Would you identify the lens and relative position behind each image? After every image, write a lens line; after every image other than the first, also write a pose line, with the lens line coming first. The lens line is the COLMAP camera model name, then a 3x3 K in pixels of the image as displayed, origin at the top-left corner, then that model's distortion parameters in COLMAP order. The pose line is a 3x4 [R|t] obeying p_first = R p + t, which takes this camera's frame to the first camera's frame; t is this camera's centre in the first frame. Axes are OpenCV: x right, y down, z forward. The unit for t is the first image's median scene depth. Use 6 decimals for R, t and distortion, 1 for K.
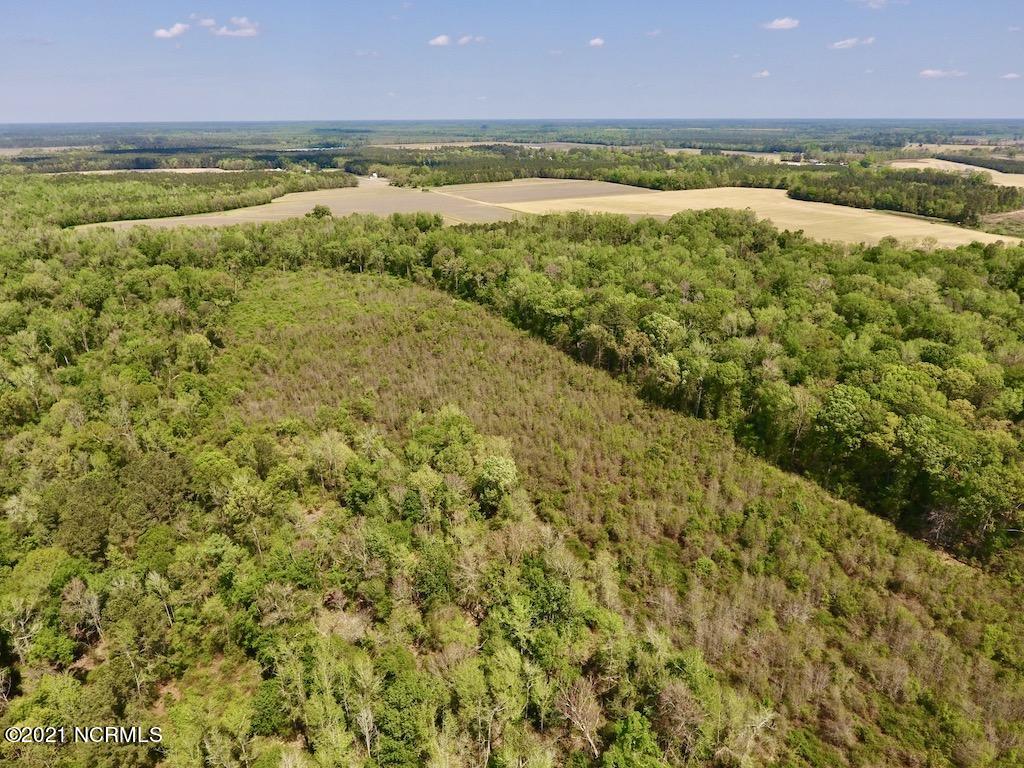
lens RADIAL K [[599.8, 0, 503.2], [0, 599.8, 393.3], [0, 0, 1]] dist [-0.003267, 0.000353]
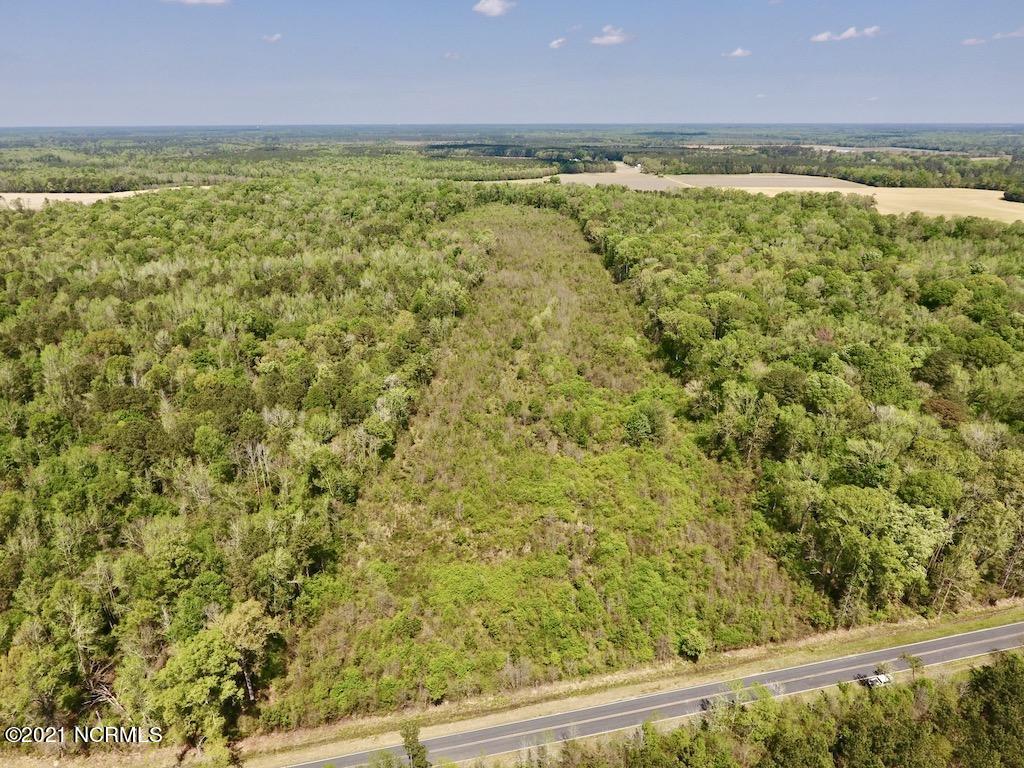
lens RADIAL K [[599.8, 0, 488.0], [0, 599.8, 399.0], [0, 0, 1]] dist [-0.003267, 0.000353]
pose [[0.847499, 0.225009, -0.480746, 0.248409], [-0.223207, 0.972808, 0.061827, 0.108438], [0.481585, 0.054907, 0.874677, -0.229033]]
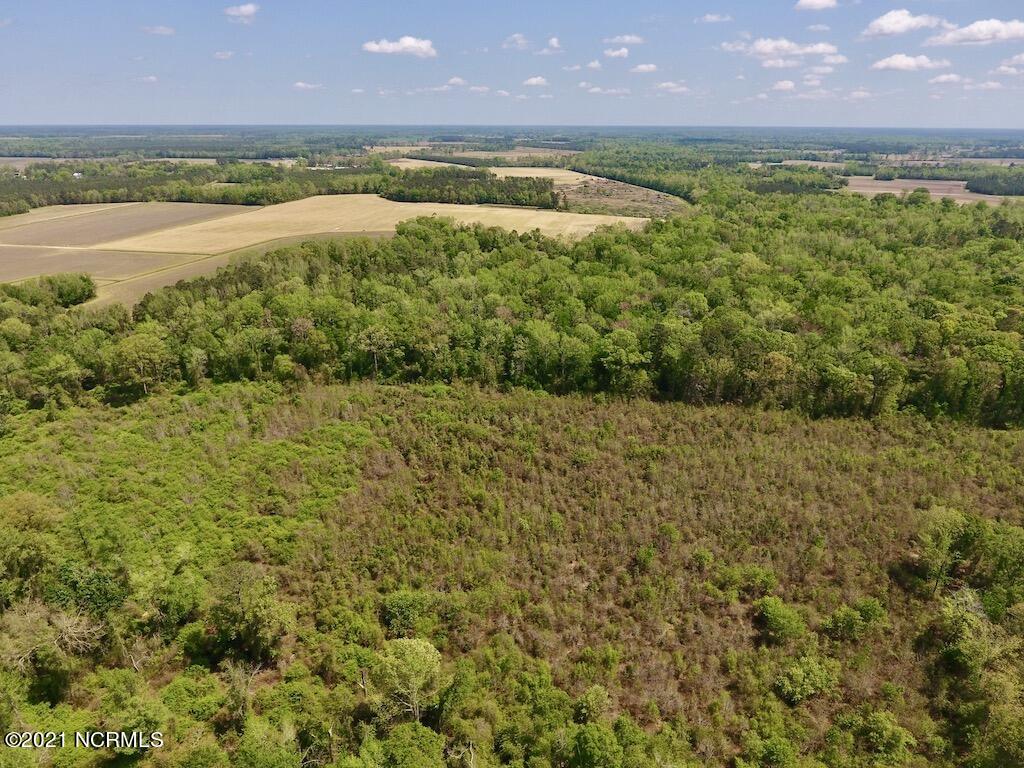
lens RADIAL K [[599.8, 0, 499.7], [0, 599.8, 383.7], [0, 0, 1]] dist [-0.003267, 0.000353]
pose [[0.650998, -0.298567, 0.697897, -0.173904], [0.313947, 0.942981, 0.110566, -0.072161], [-0.691114, 0.147125, 0.707612, 0.160133]]
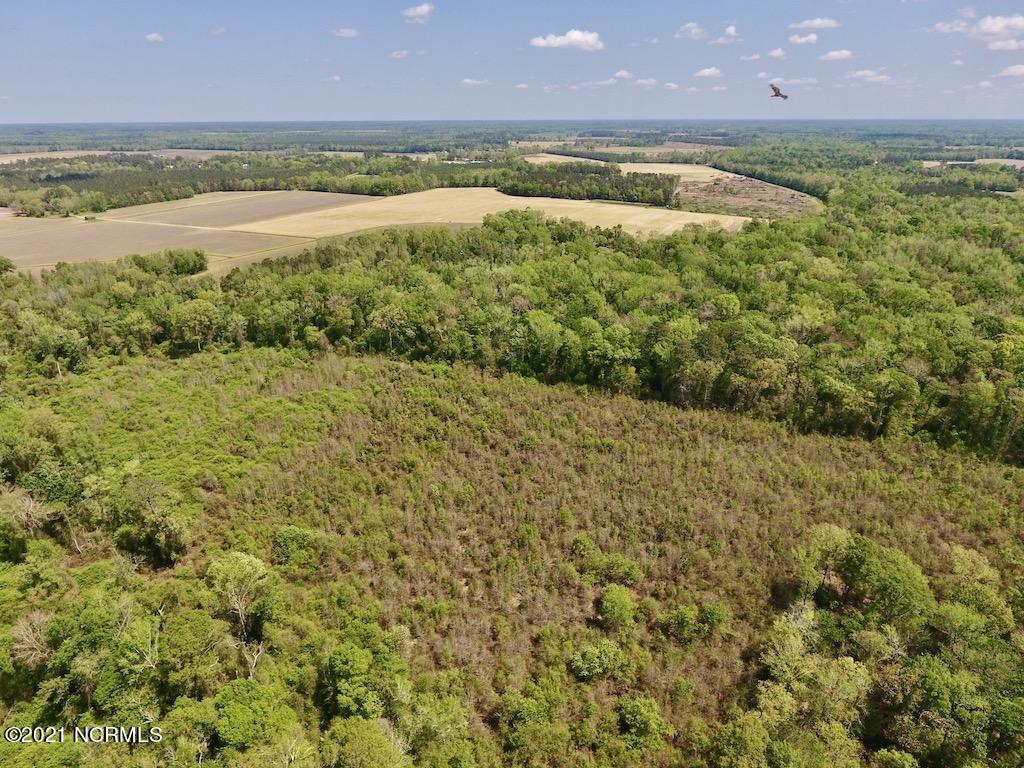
lens RADIAL K [[599.8, 0, 499.1], [0, 599.8, 394.3], [0, 0, 1]] dist [-0.003267, 0.000353]
pose [[0.816257, -0.242079, 0.524522, -0.138539], [0.243427, 0.967552, 0.067728, -0.051363], [-0.523897, 0.072399, 0.848699, 0.116048]]
